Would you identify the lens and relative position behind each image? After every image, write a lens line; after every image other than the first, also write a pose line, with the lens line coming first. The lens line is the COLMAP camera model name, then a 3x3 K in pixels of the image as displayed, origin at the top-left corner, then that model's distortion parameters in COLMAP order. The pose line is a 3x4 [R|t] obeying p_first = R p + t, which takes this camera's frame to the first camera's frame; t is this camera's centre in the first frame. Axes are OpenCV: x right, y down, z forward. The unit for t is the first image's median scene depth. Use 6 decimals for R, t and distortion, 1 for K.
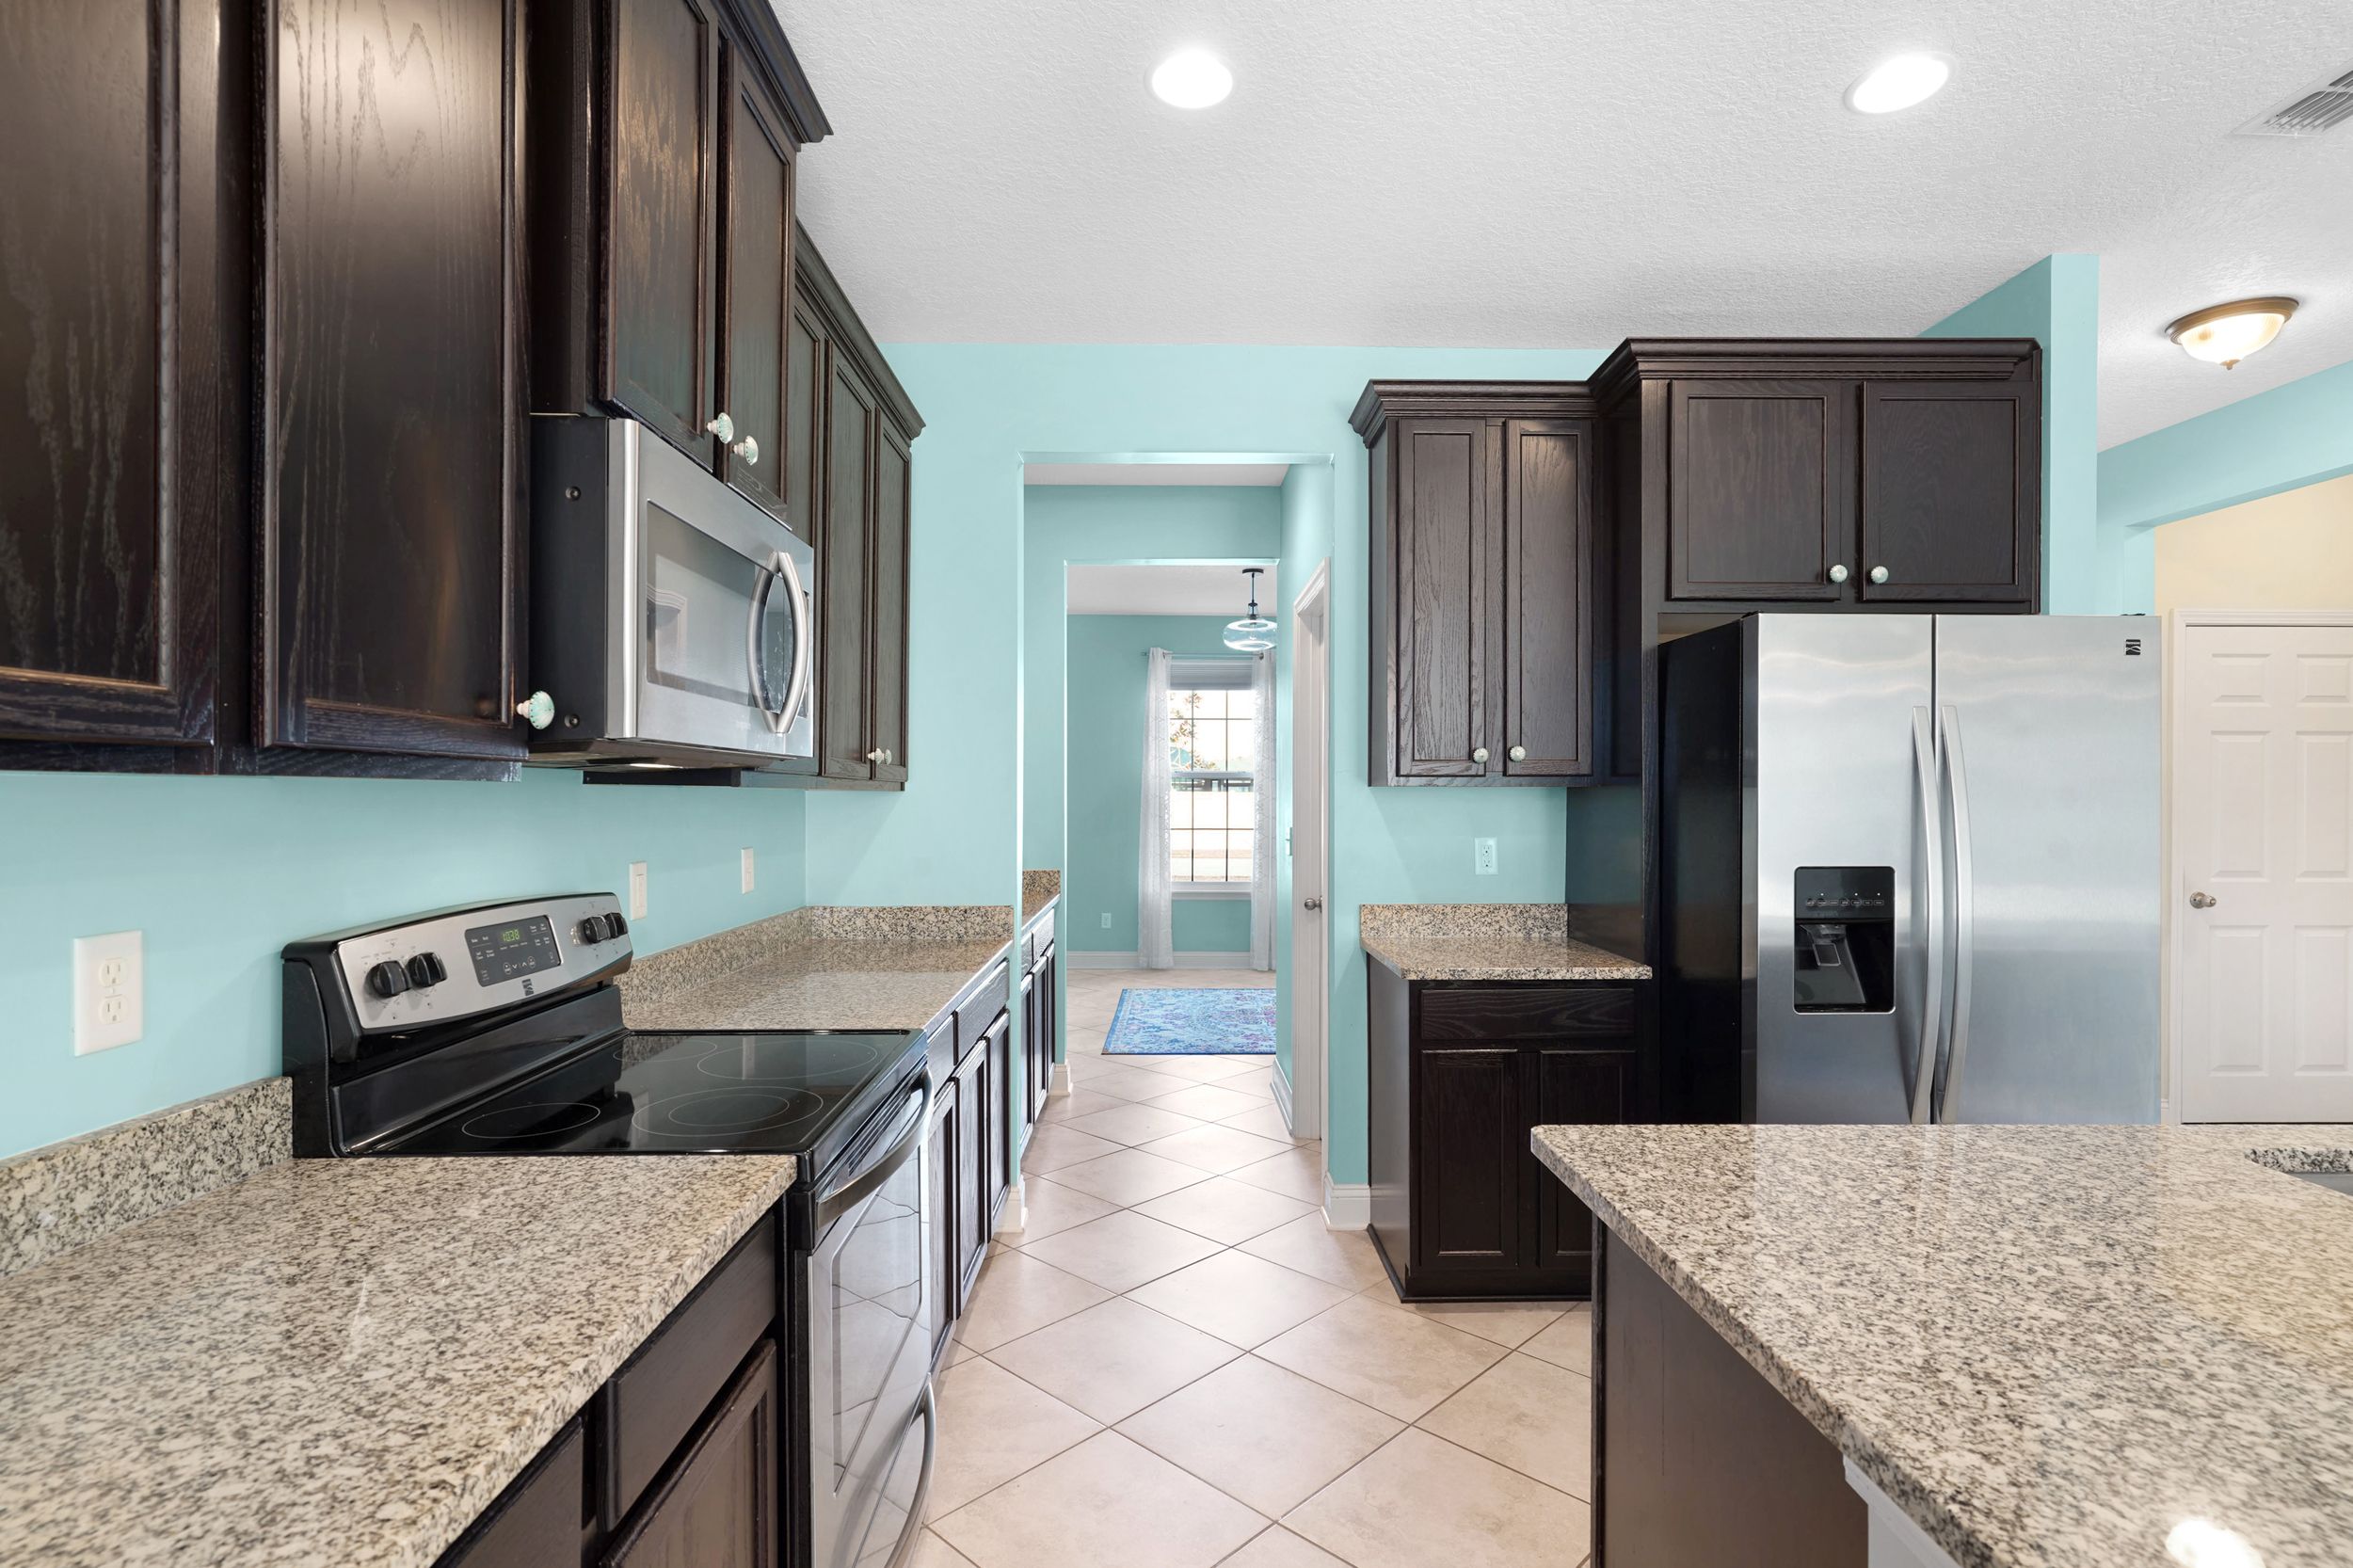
lens RADIAL K [[1147.3, 0, 1169.7], [0, 1147.3, 775.1], [0, 0, 1]] dist [-0.005210, 0.000518]
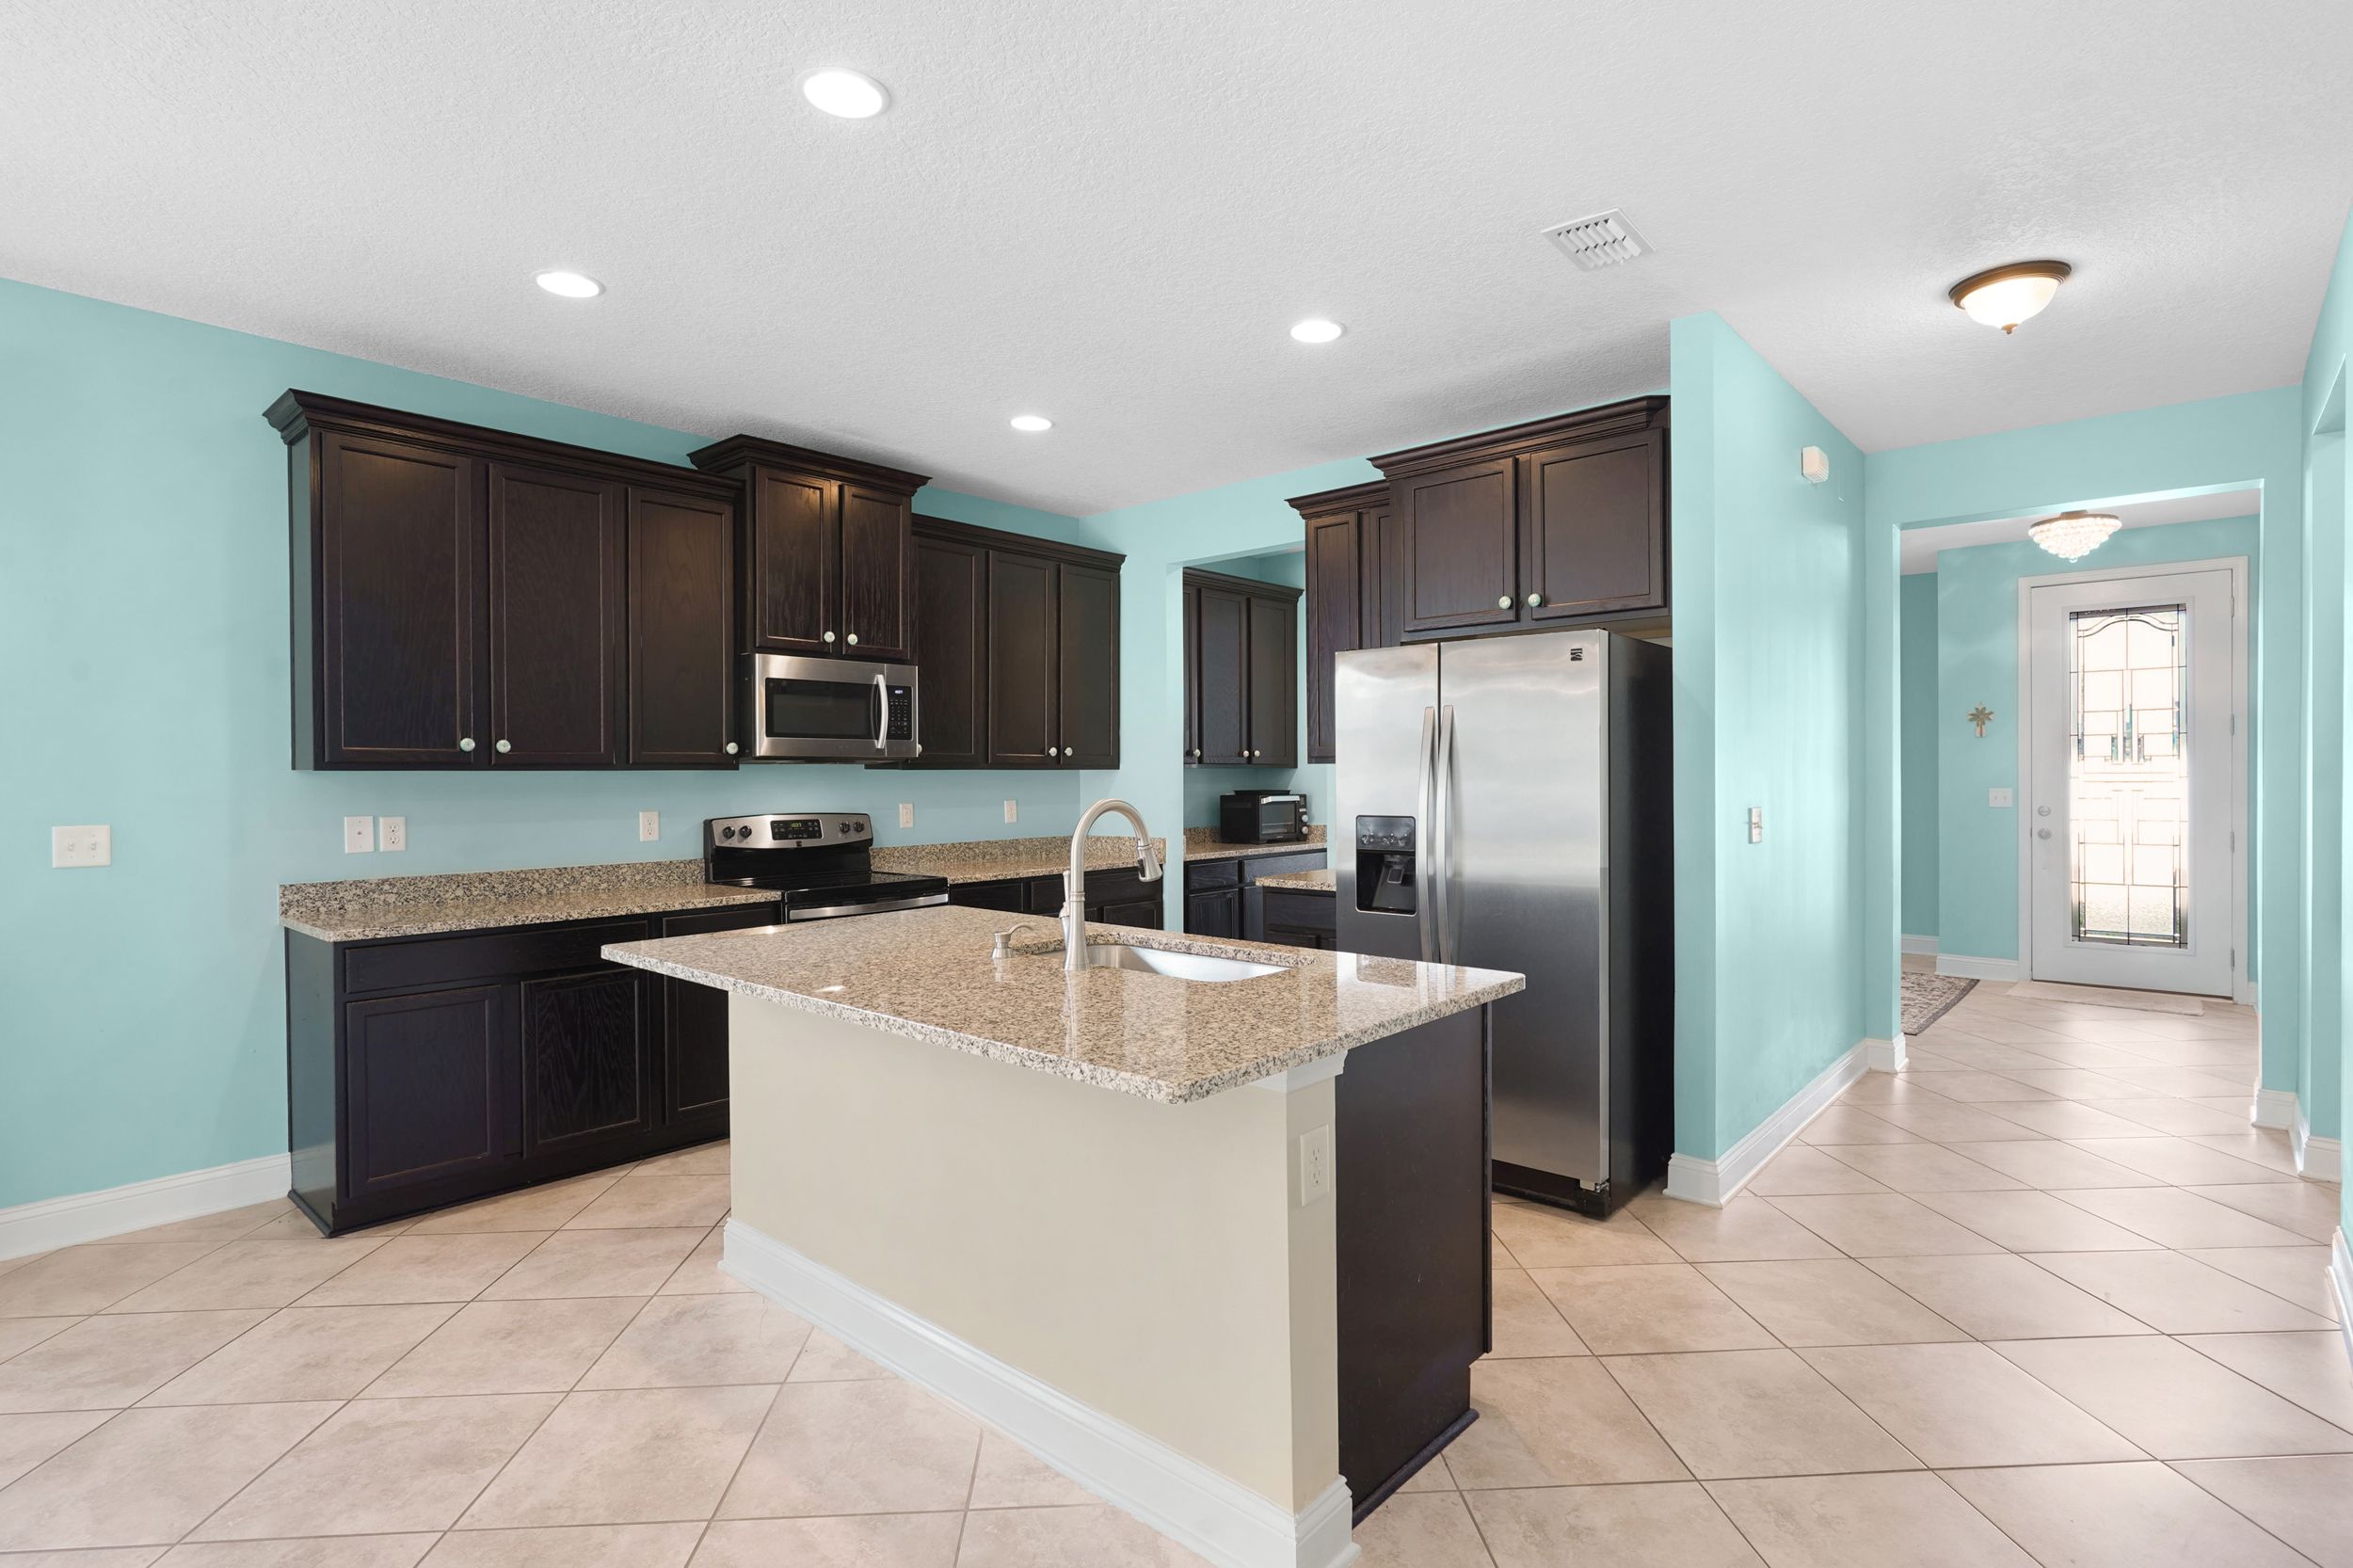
lens RADIAL K [[1147.3, 0, 1169.7], [0, 1147.3, 775.1], [0, 0, 1]] dist [-0.005210, 0.000518]
pose [[0.738495, -0.006588, -0.674226, 1.584108], [0.019425, 0.999745, 0.011507, 0.004556], [0.673979, -0.021595, 0.738435, -0.349211]]
